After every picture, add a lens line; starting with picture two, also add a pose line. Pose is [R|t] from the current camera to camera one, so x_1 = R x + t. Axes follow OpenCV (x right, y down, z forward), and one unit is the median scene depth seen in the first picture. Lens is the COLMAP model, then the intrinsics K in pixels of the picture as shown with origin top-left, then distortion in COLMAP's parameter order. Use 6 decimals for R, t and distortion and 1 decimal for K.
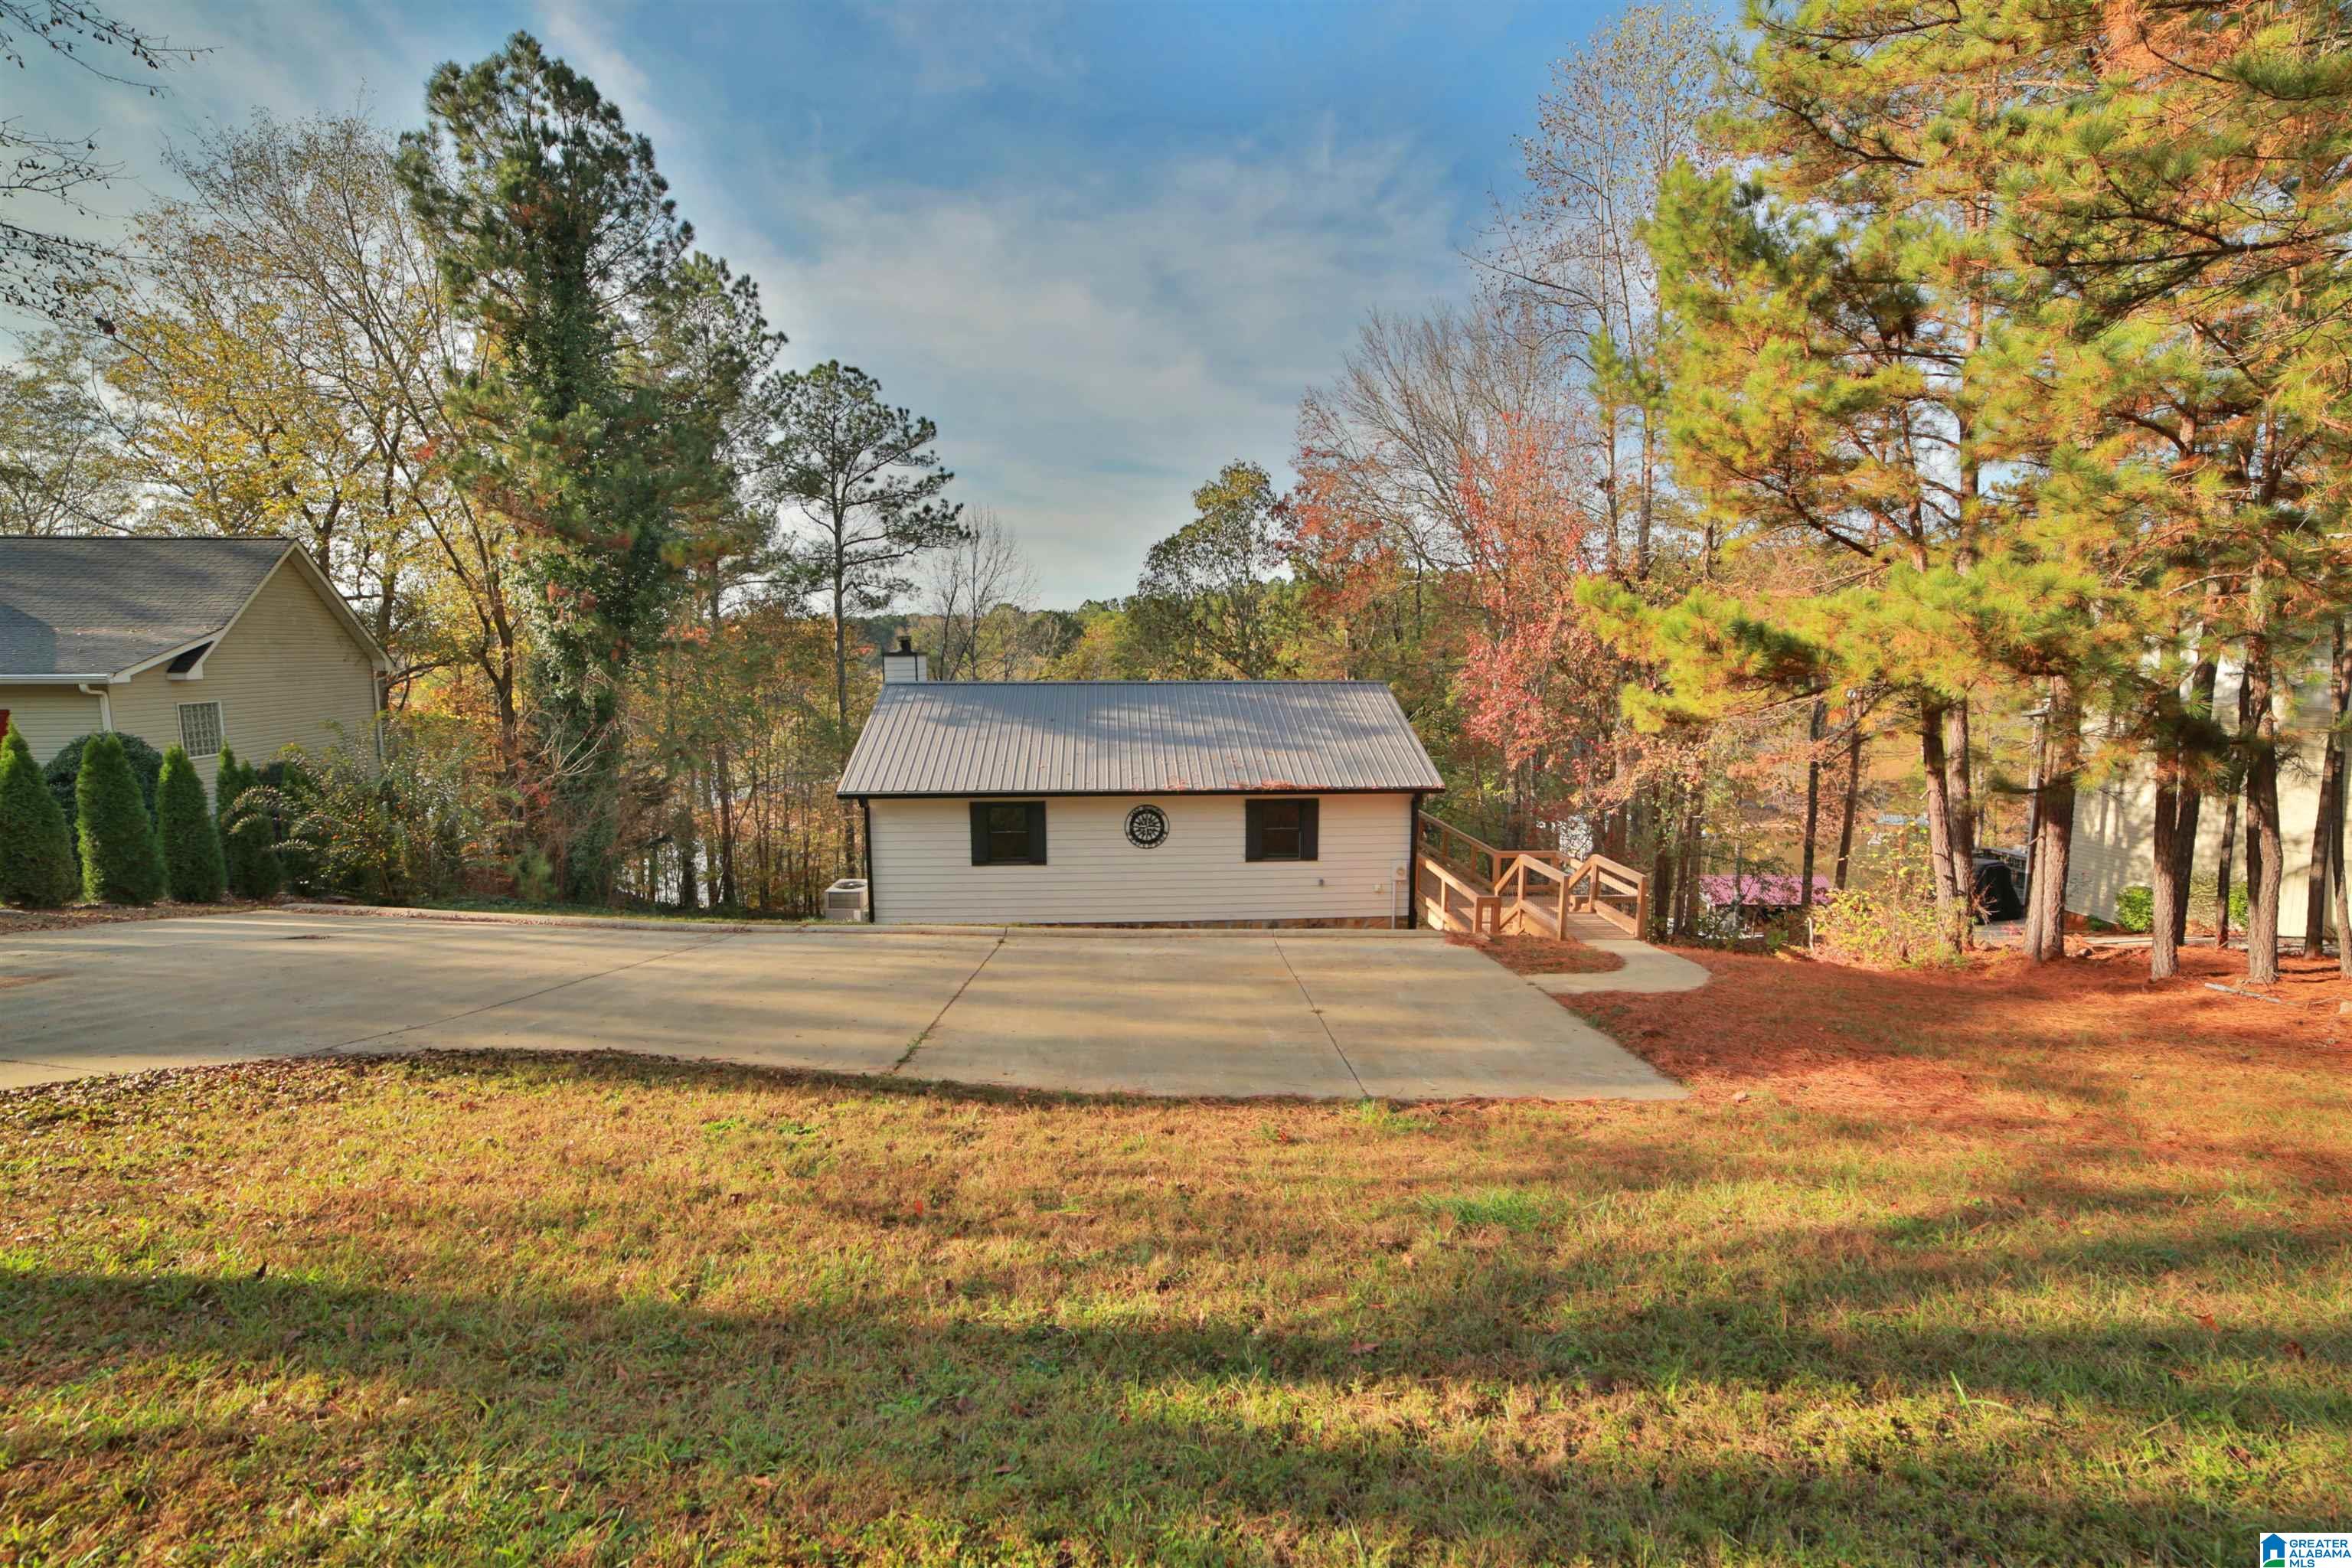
lens RADIAL K [[997.9, 0, 1179.0], [0, 997.9, 773.9], [0, 0, 1]] dist [-0.110822, 0.038403]
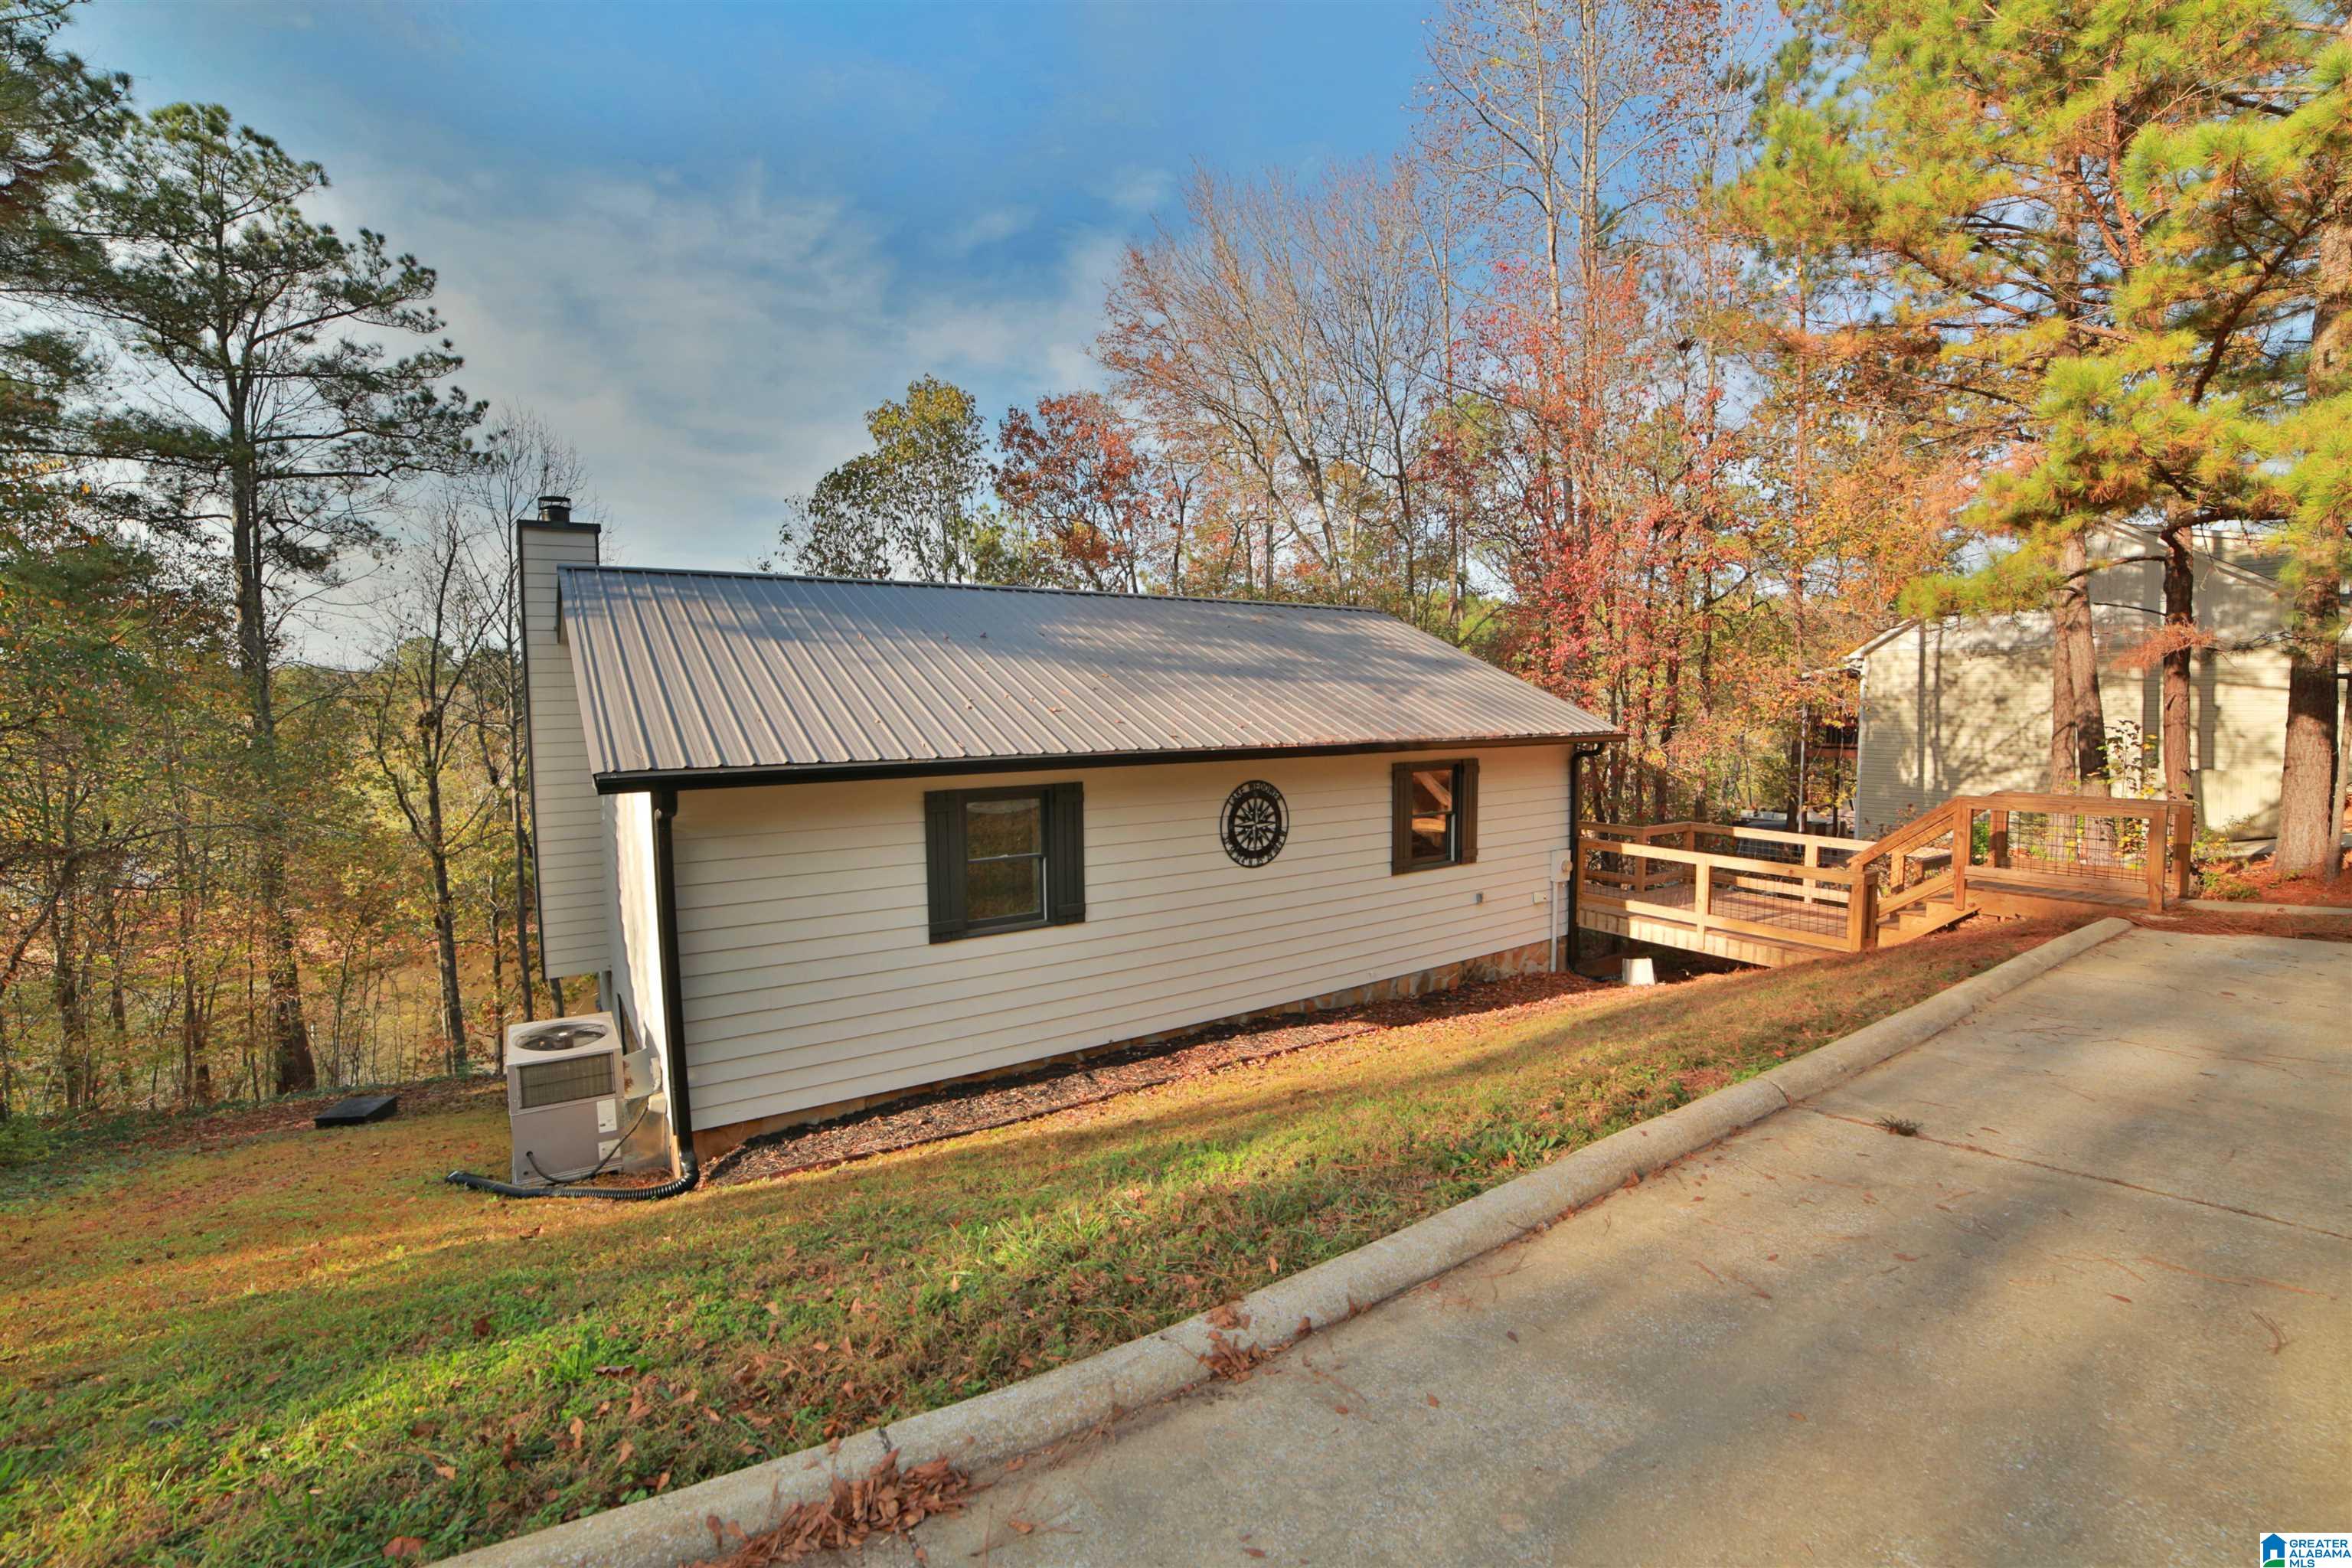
lens RADIAL K [[997.9, 0, 1179.0], [0, 997.9, 773.9], [0, 0, 1]] dist [-0.110822, 0.038403]
pose [[0.865691, -0.043869, 0.498653, -0.271943], [0.069934, 0.996982, -0.033699, 0.035971], [-0.495670, 0.064046, 0.866147, 0.494419]]
